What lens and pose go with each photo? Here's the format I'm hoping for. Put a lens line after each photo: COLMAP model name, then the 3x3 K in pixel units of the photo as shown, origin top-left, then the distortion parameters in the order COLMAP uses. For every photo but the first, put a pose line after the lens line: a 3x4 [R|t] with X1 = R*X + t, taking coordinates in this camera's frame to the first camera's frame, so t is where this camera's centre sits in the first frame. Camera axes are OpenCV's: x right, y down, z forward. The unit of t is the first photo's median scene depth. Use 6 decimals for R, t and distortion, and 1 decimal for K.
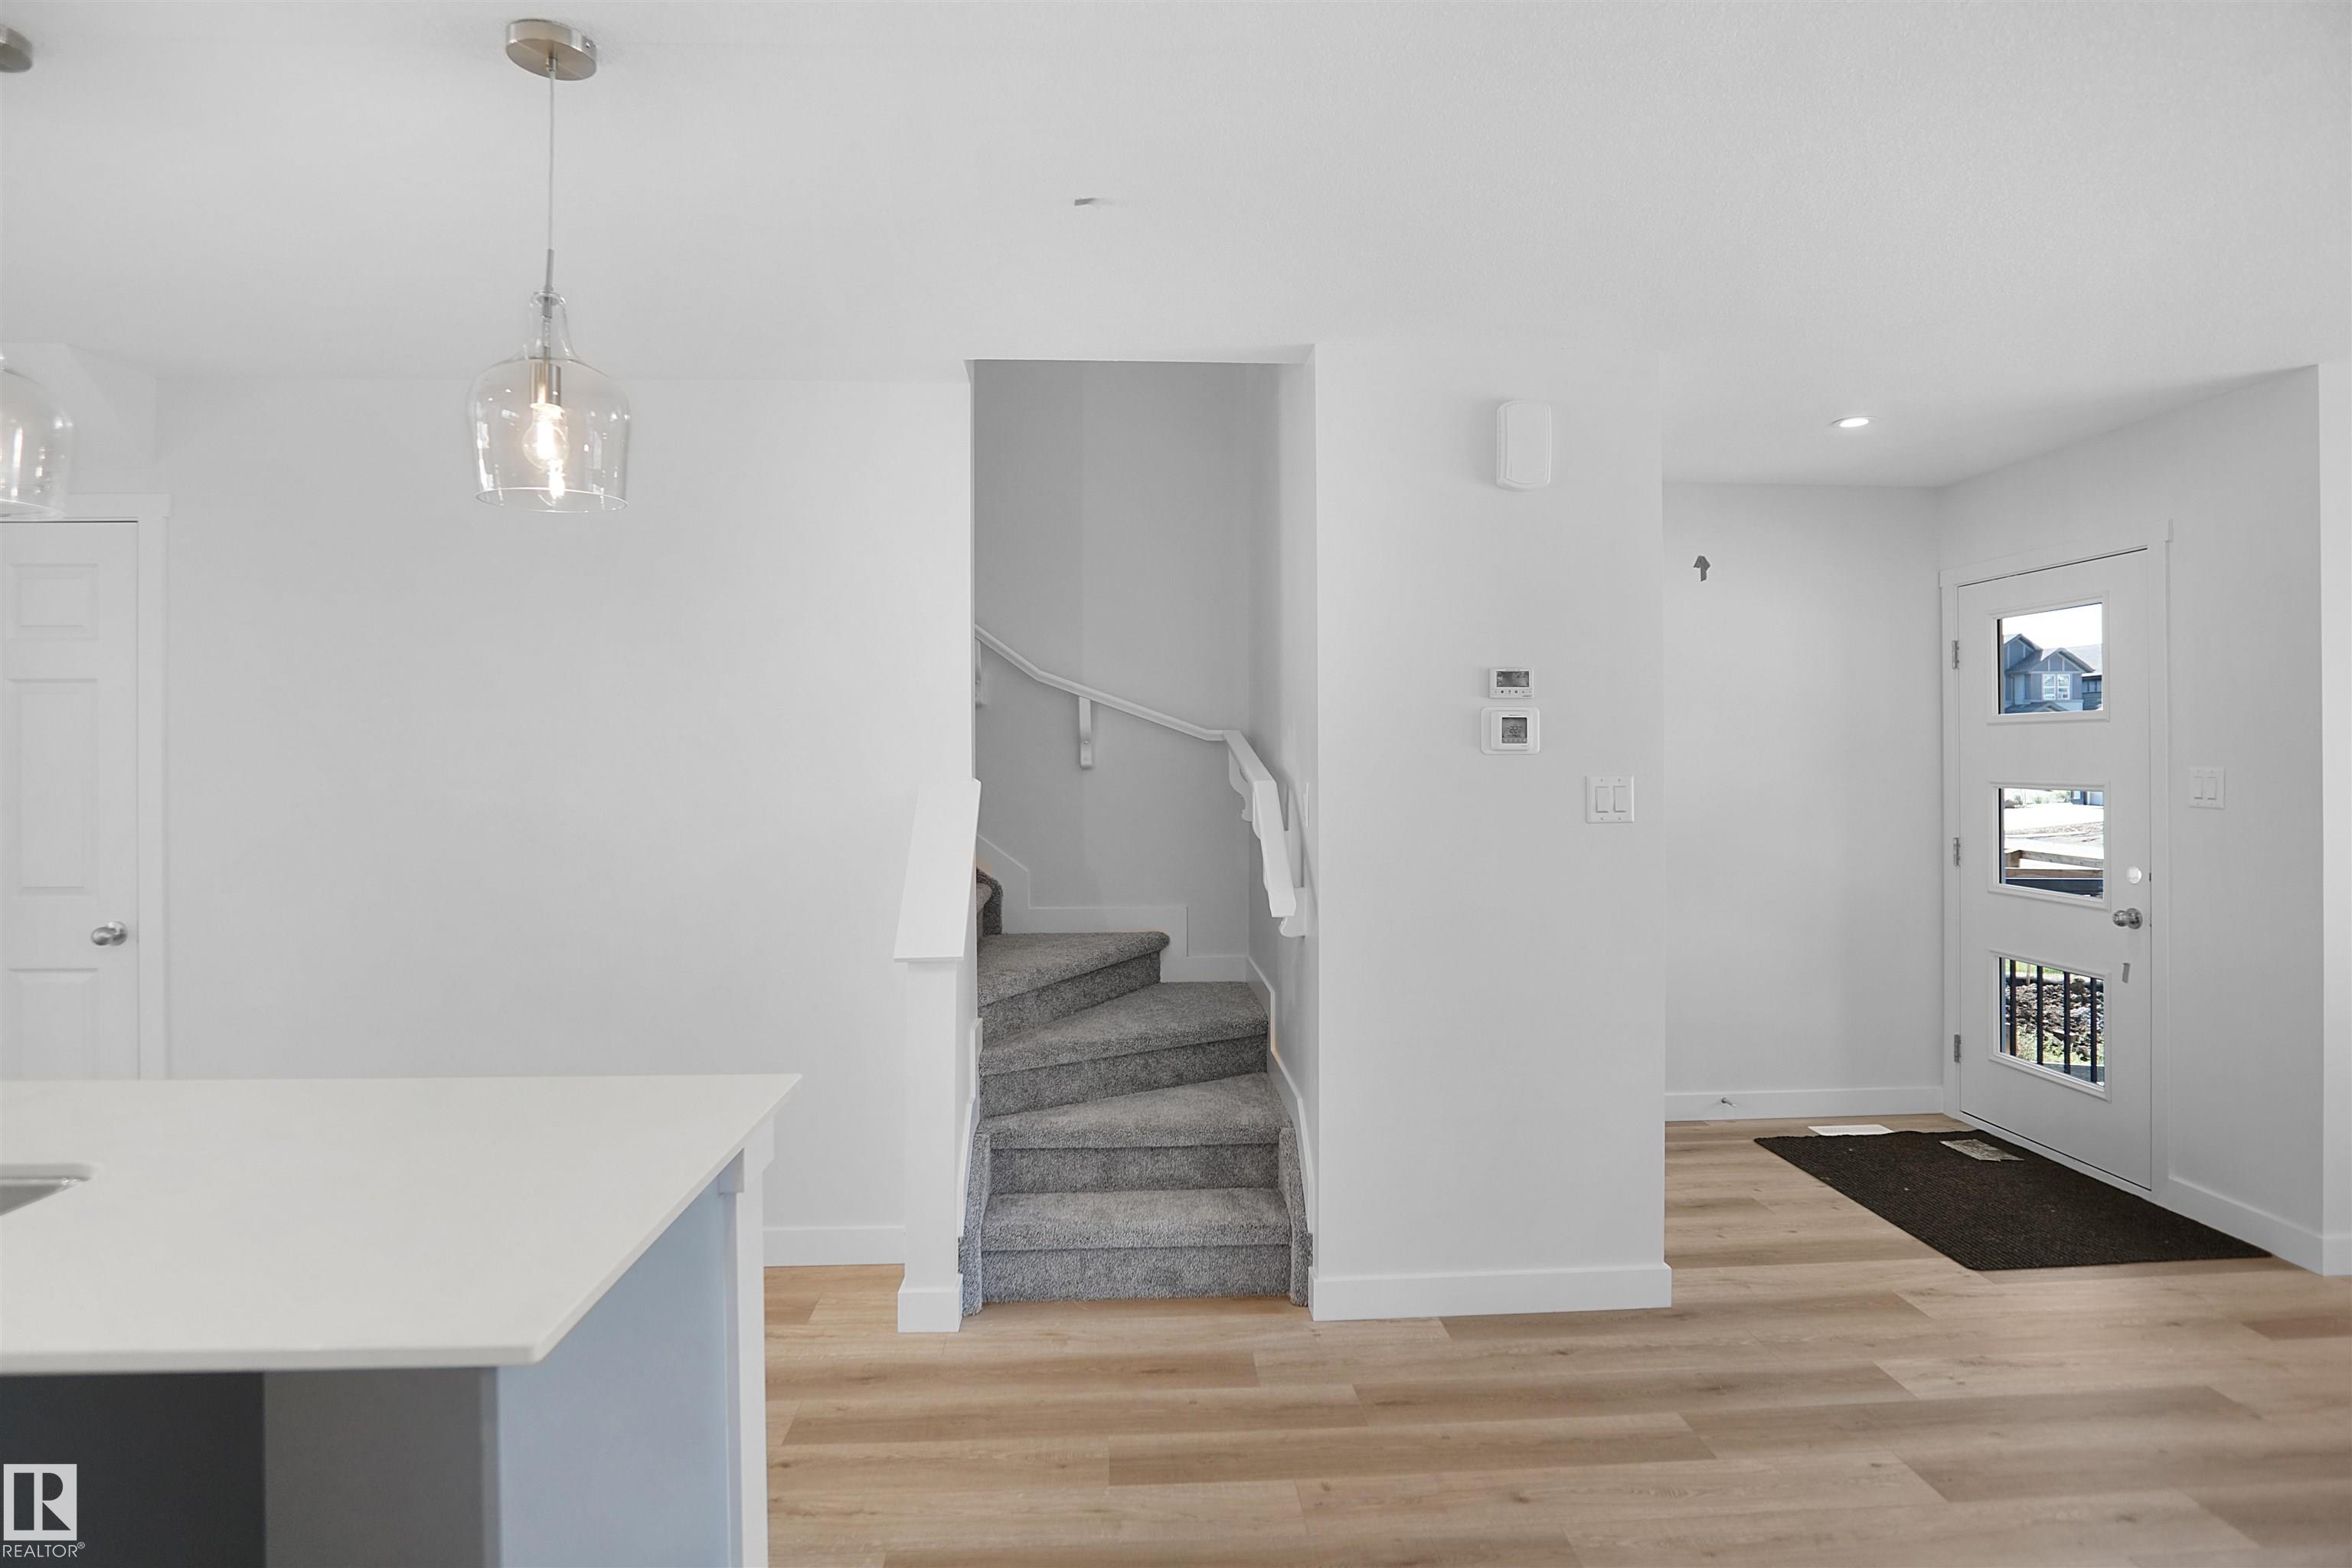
lens RADIAL K [[1256.2, 0, 1175.8], [0, 1256.2, 746.6], [0, 0, 1]] dist [-0.028203, 0.004300]
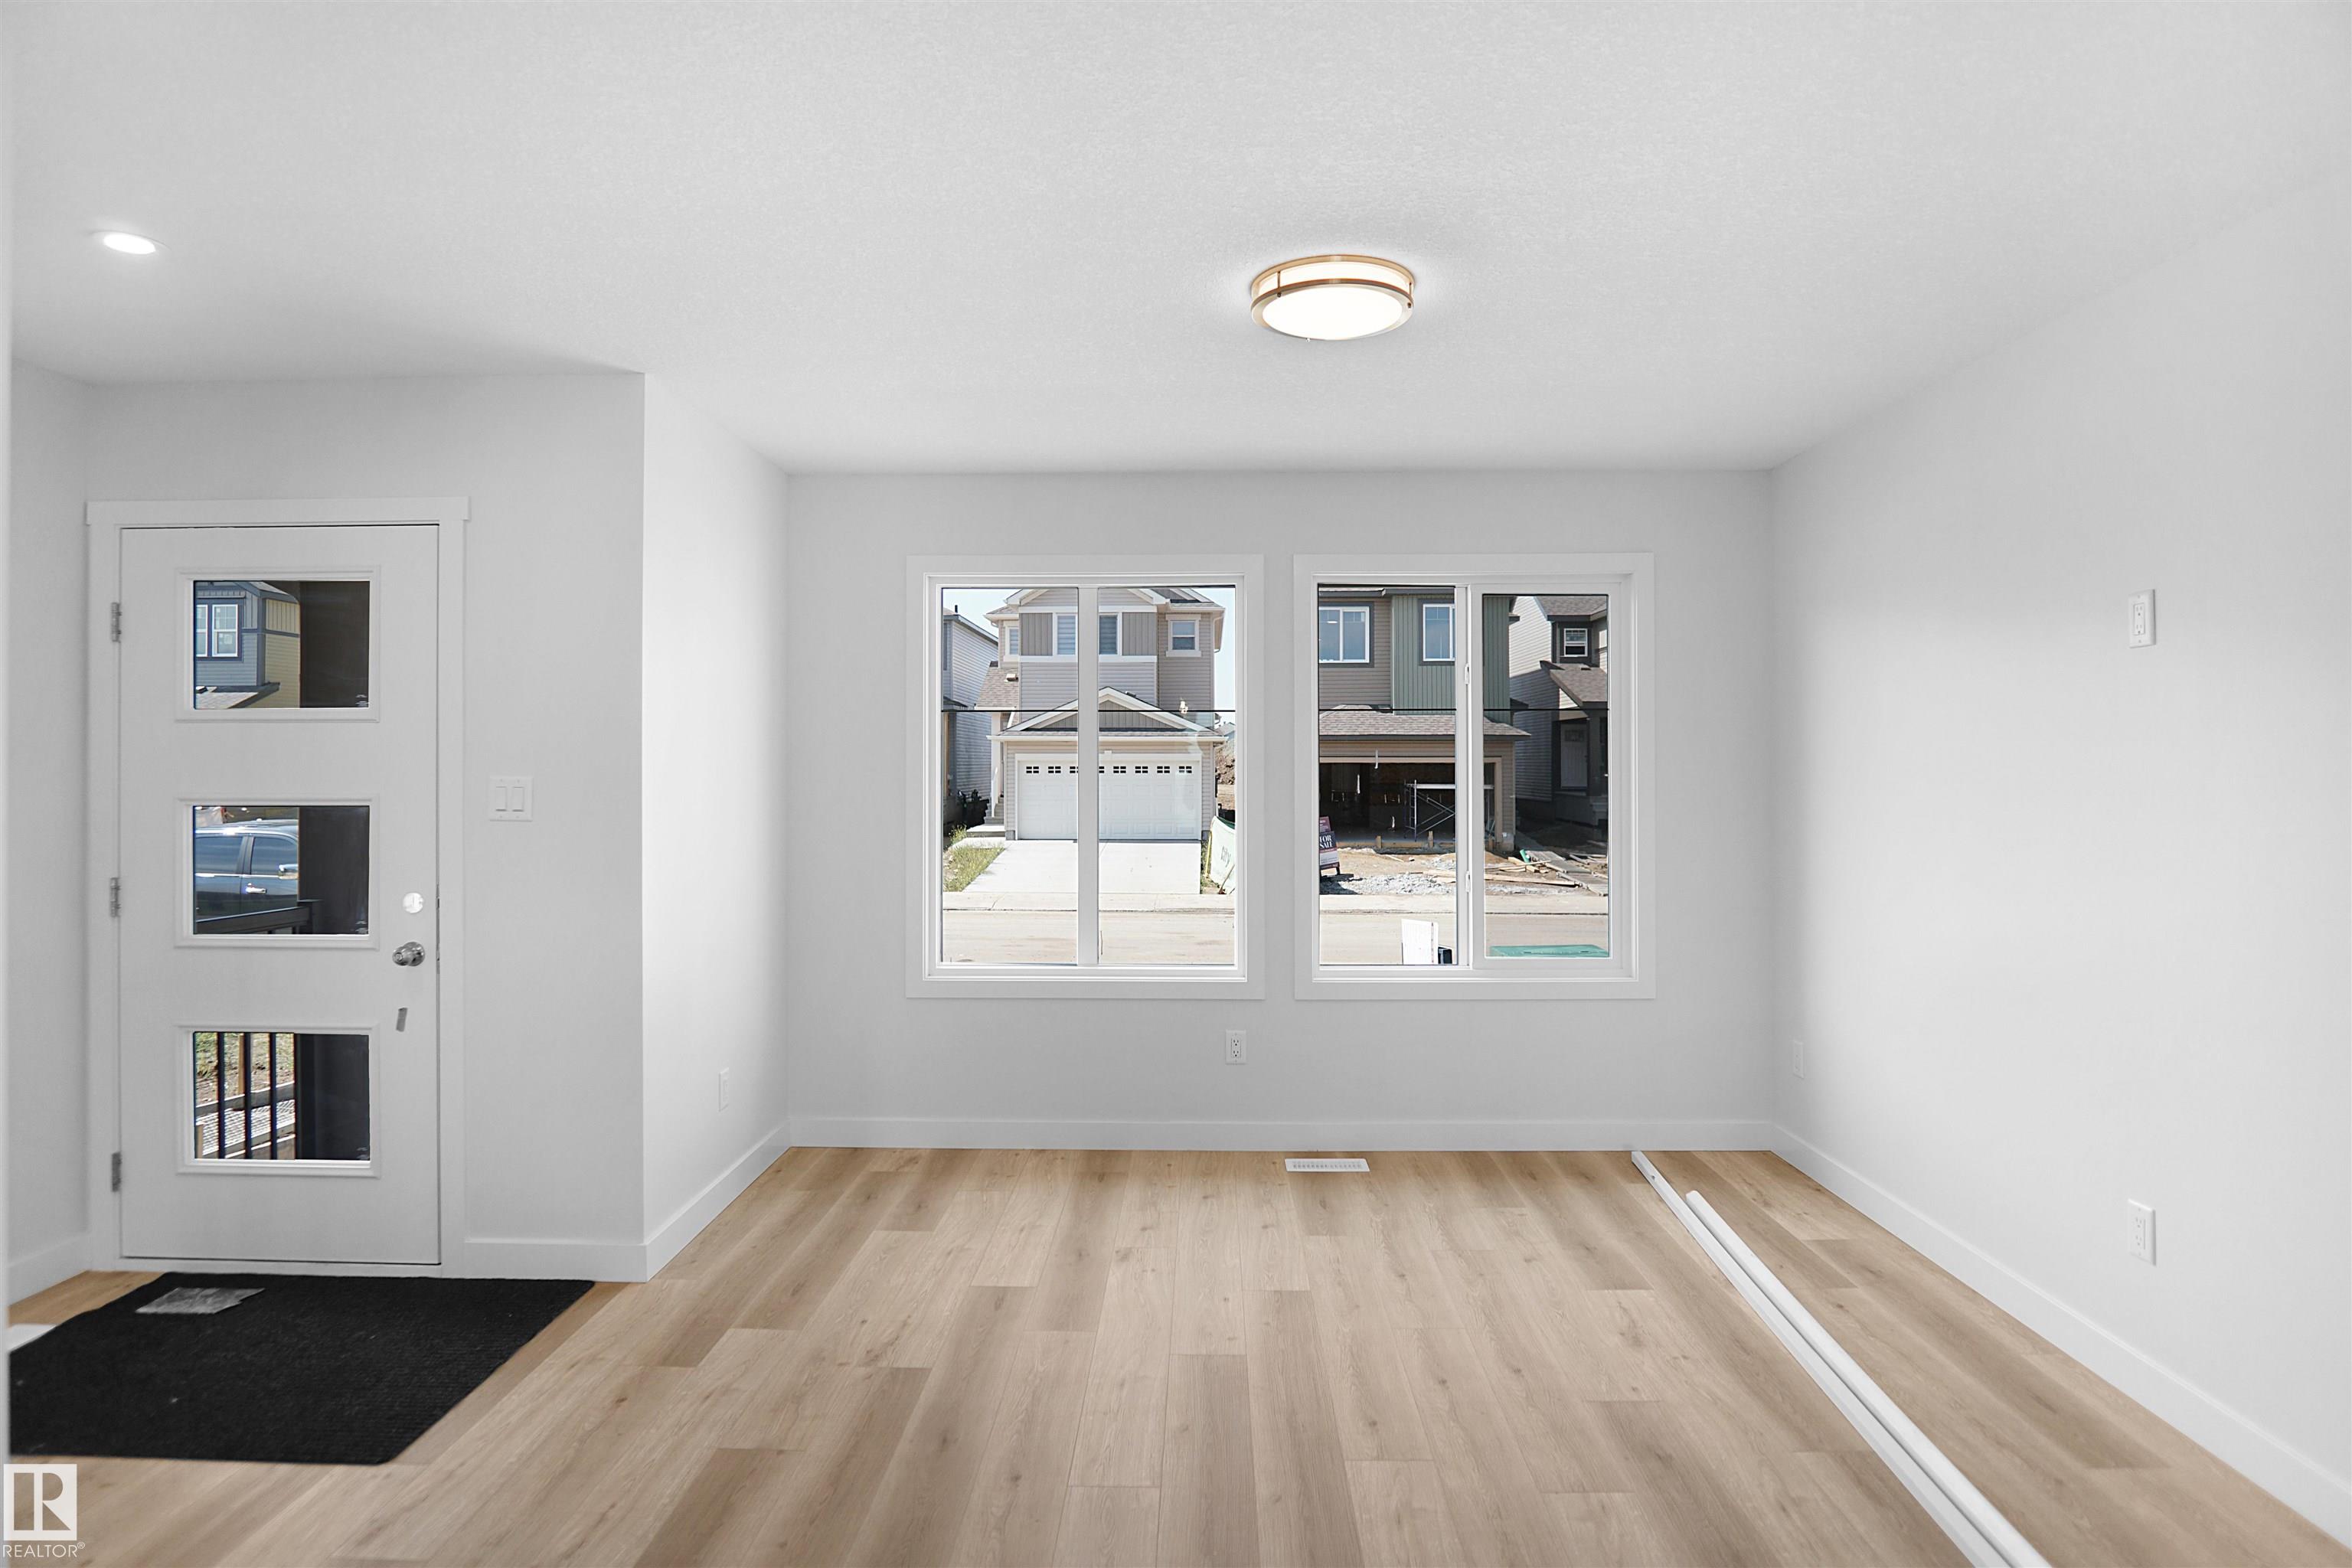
lens RADIAL K [[1256.2, 0, 1187.8], [0, 1256.2, 758.7], [0, 0, 1]] dist [-0.028203, 0.004300]
pose [[0.065552, 0.013463, 0.997758, -0.048081], [-0.009733, 0.999870, -0.012852, 0.009895], [-0.997802, -0.008869, 0.065674, 0.411256]]
